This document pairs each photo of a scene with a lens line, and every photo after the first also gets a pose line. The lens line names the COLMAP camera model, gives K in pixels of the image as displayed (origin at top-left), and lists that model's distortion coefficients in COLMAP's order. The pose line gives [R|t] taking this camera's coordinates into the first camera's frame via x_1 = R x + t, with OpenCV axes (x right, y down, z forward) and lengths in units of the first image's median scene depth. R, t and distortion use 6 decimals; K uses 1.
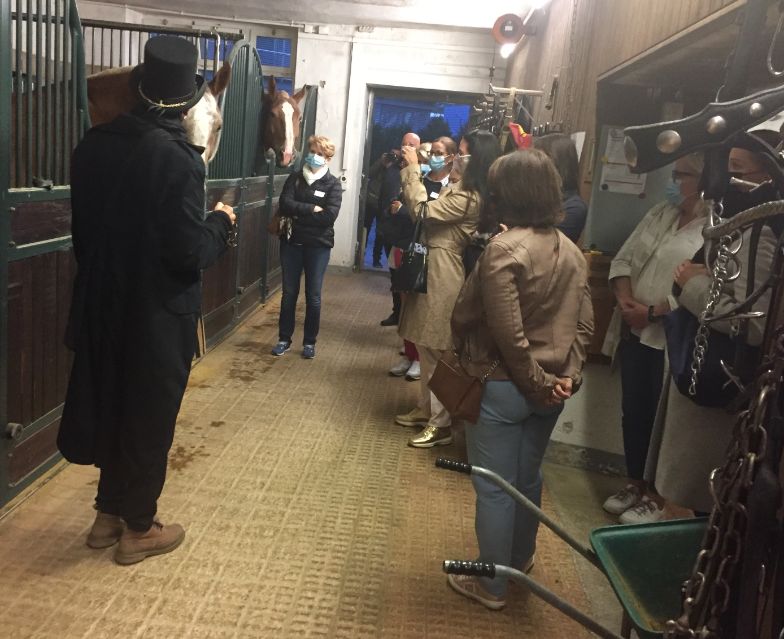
lens RADIAL K [[793.3, 0, 350.0], [0, 793.3, 316.8], [0, 0, 1]] dist [0.060494, -0.011934]
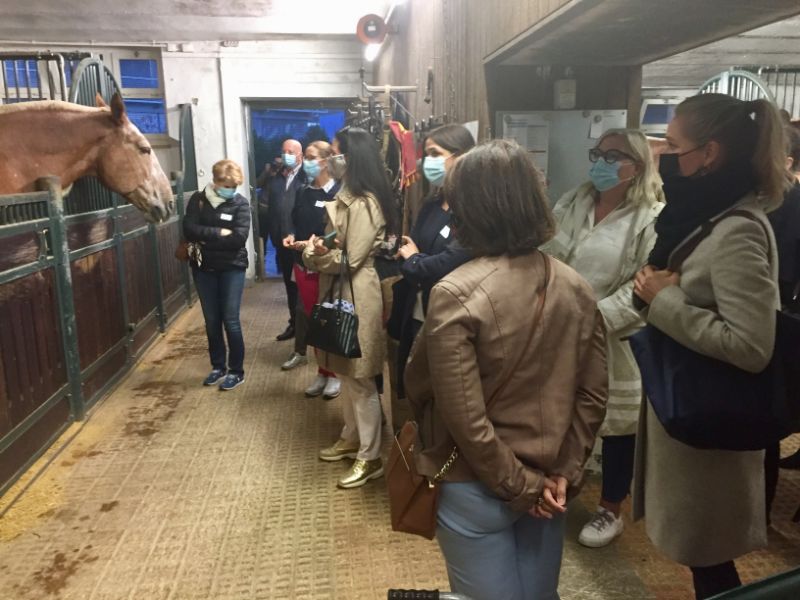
lens RADIAL K [[695.2, 0, 400.0], [0, 695.2, 300.0], [0, 0, 1]] dist [0.088897, -0.124874]
pose [[0.970356, -0.146510, 0.192210, 0.019489], [0.146699, 0.989091, 0.013325, -0.044051], [-0.192066, 0.015267, 0.981263, 0.198736]]
